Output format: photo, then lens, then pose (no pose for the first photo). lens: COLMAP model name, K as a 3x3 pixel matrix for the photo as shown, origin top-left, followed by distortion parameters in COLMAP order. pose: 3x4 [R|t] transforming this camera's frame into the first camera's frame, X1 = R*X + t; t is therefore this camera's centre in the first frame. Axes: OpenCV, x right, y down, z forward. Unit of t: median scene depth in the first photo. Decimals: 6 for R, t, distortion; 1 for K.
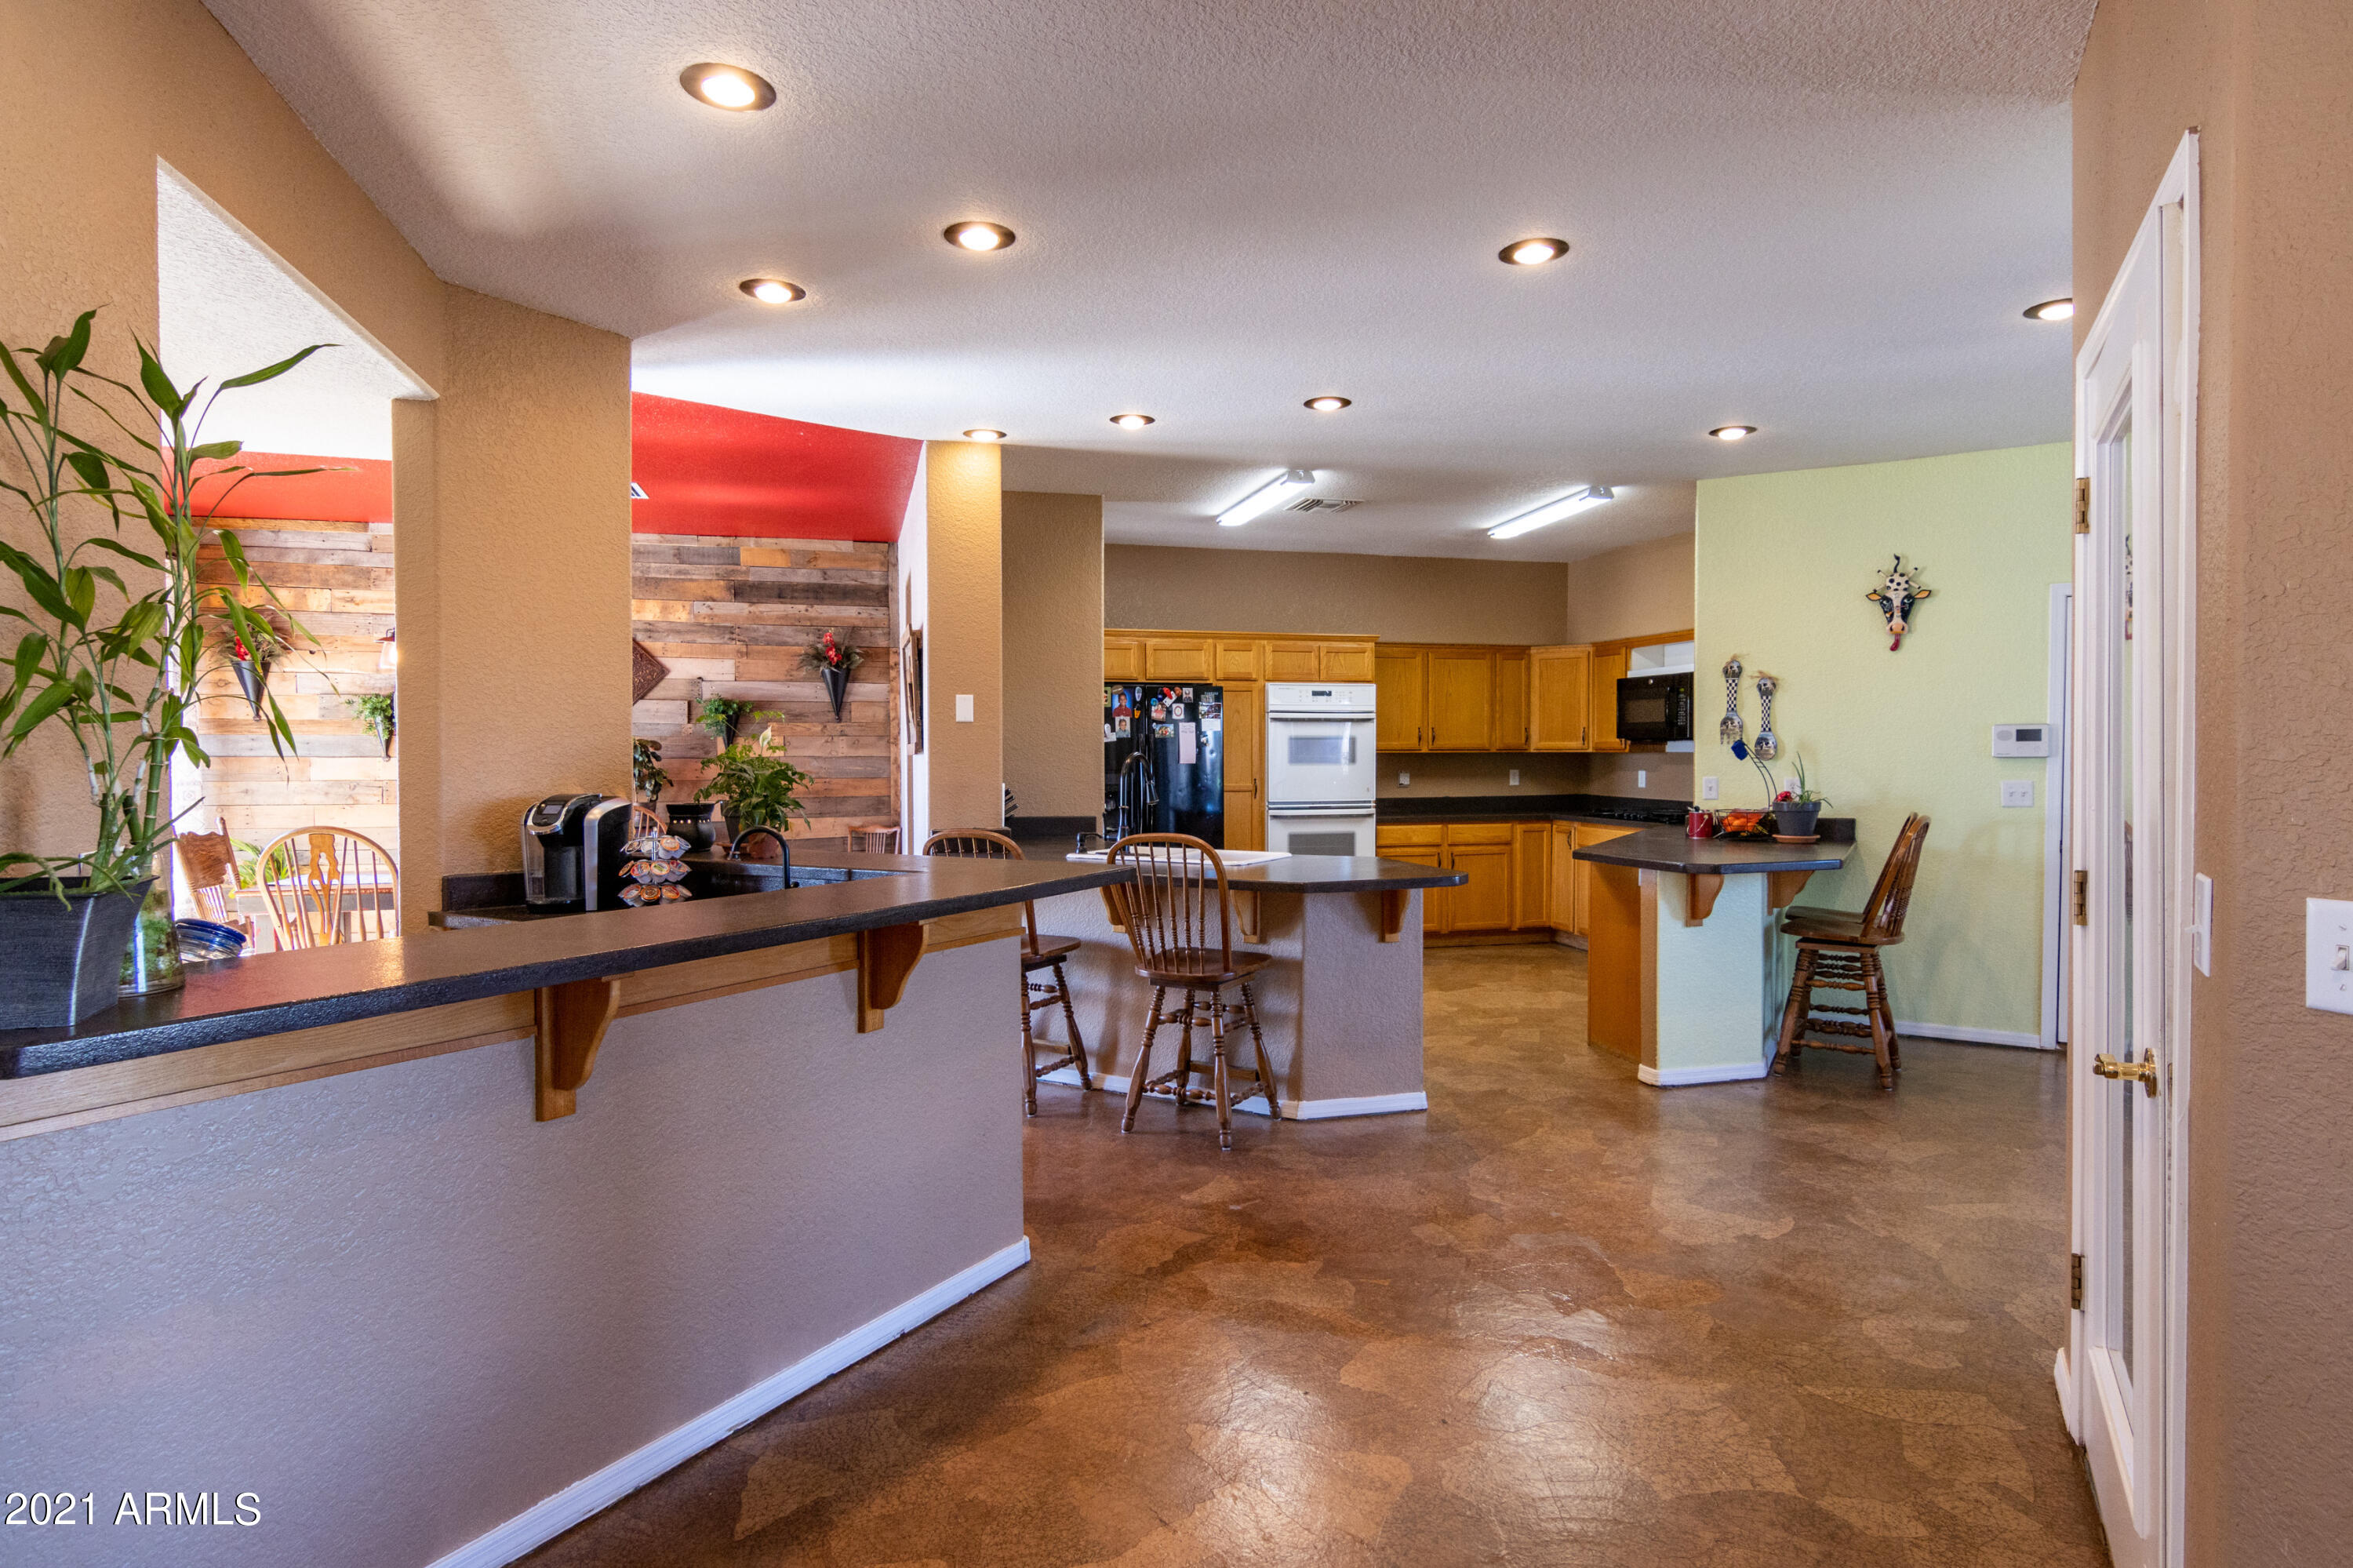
lens RADIAL K [[1240.6, 0, 1178.9], [0, 1240.6, 790.5], [0, 0, 1]] dist [-0.003399, -0.003011]
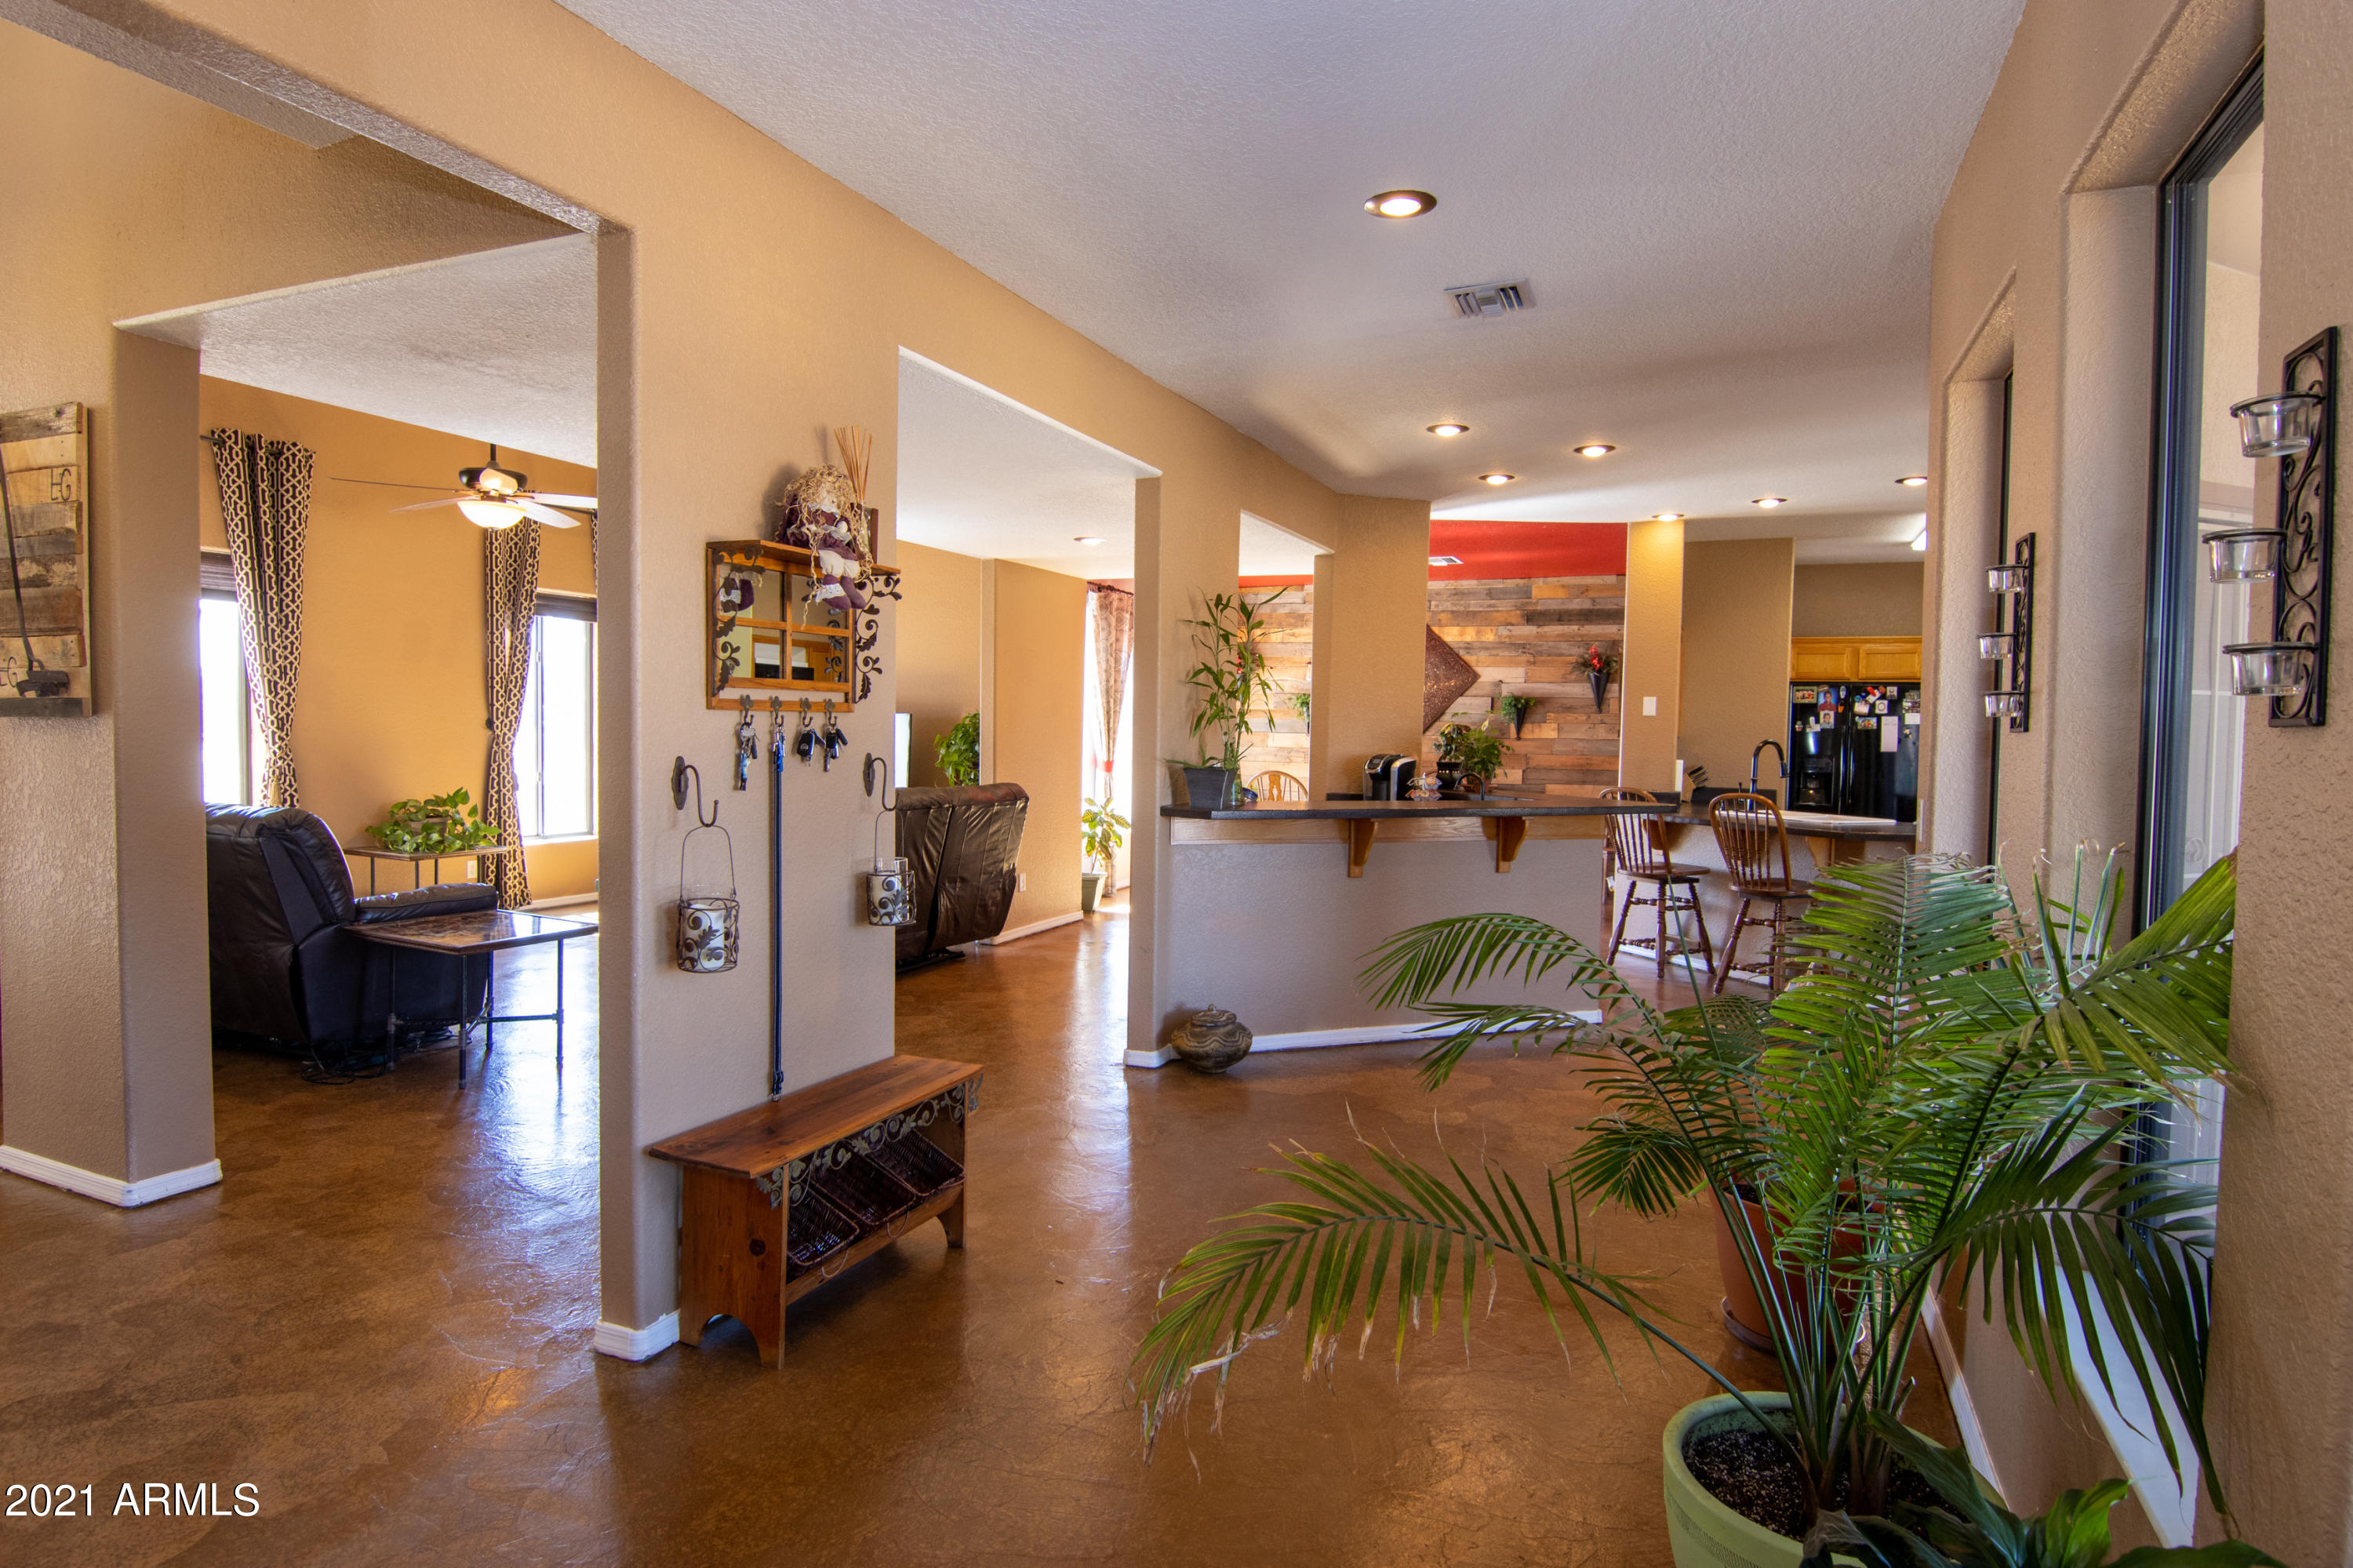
lens RADIAL K [[1269.1, 0, 1184.3], [0, 1269.1, 771.1], [0, 0, 1]] dist [-0.011588, -0.001527]
pose [[0.783667, 0.036792, -0.620091, 0.234703], [-0.039265, 0.999182, 0.009662, 0.011396], [0.619939, 0.016776, 0.784471, -0.355777]]
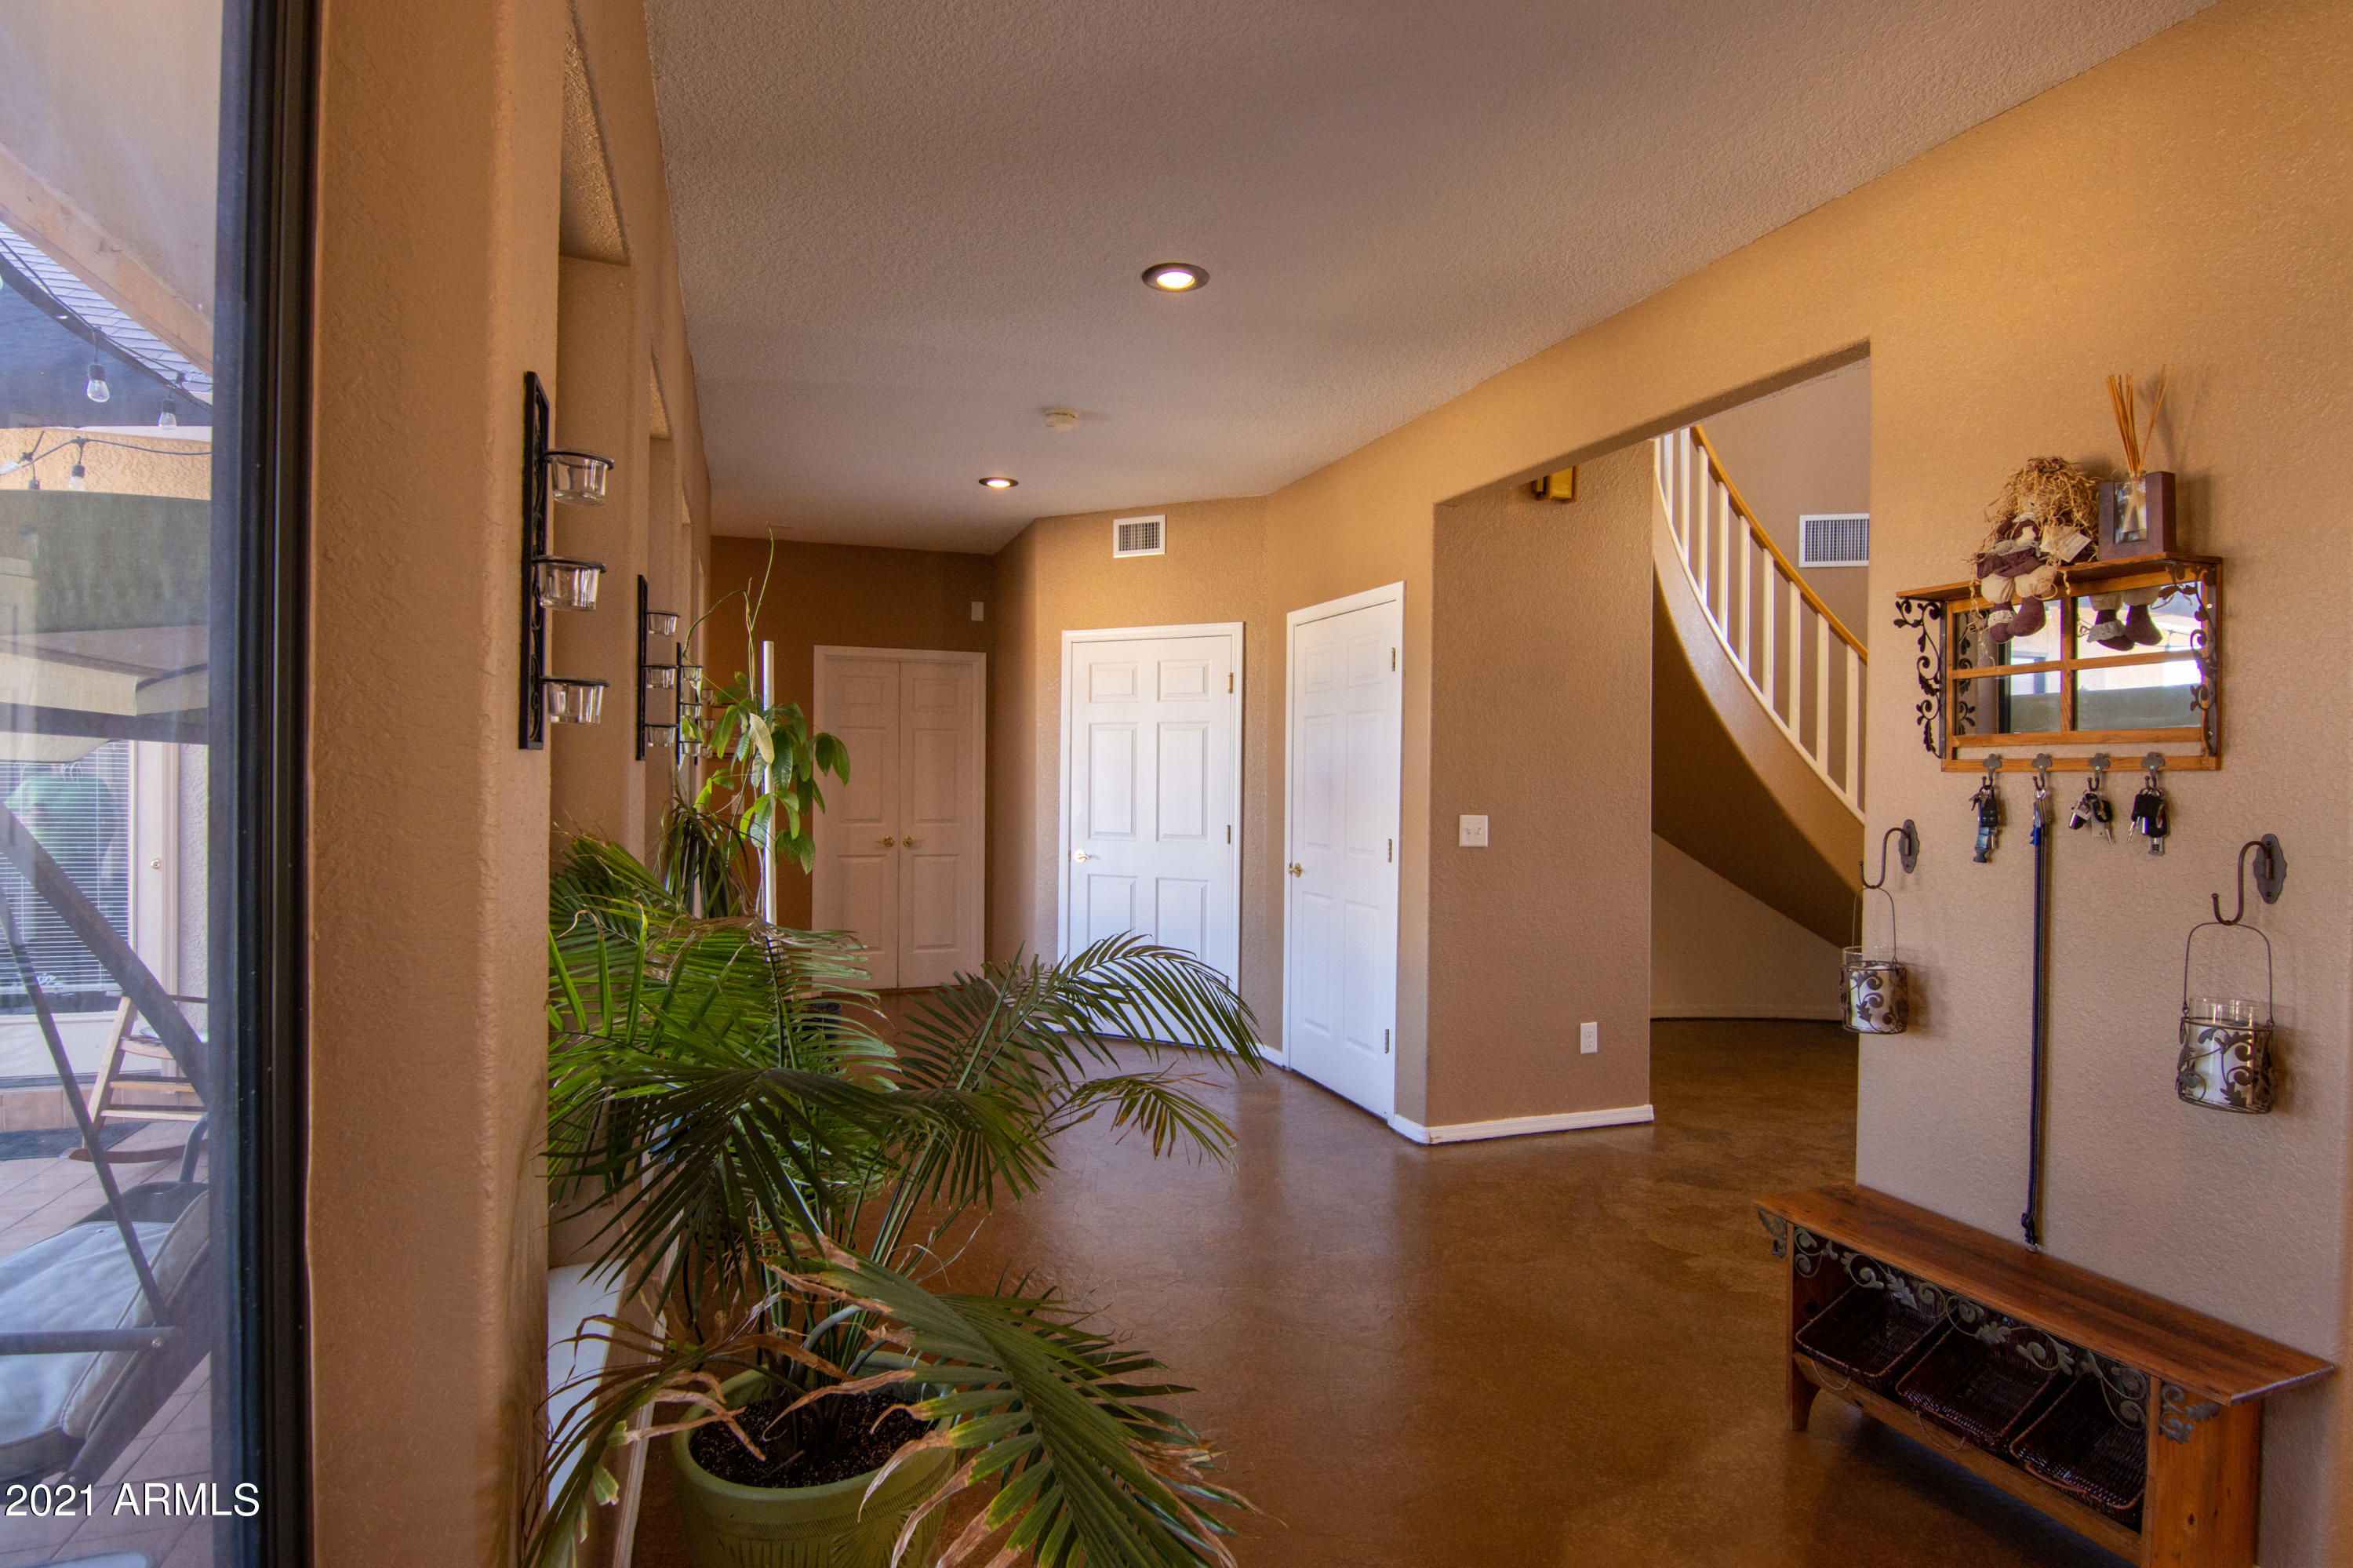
lens RADIAL K [[1240.6, 0, 1170.8], [0, 1240.6, 783.2], [0, 0, 1]] dist [-0.003399, -0.003011]
pose [[-0.997379, -0.003825, -0.072256, -0.127384], [-0.006770, 0.999154, 0.040567, -0.052677], [0.072040, 0.040950, -0.996561, 1.518081]]
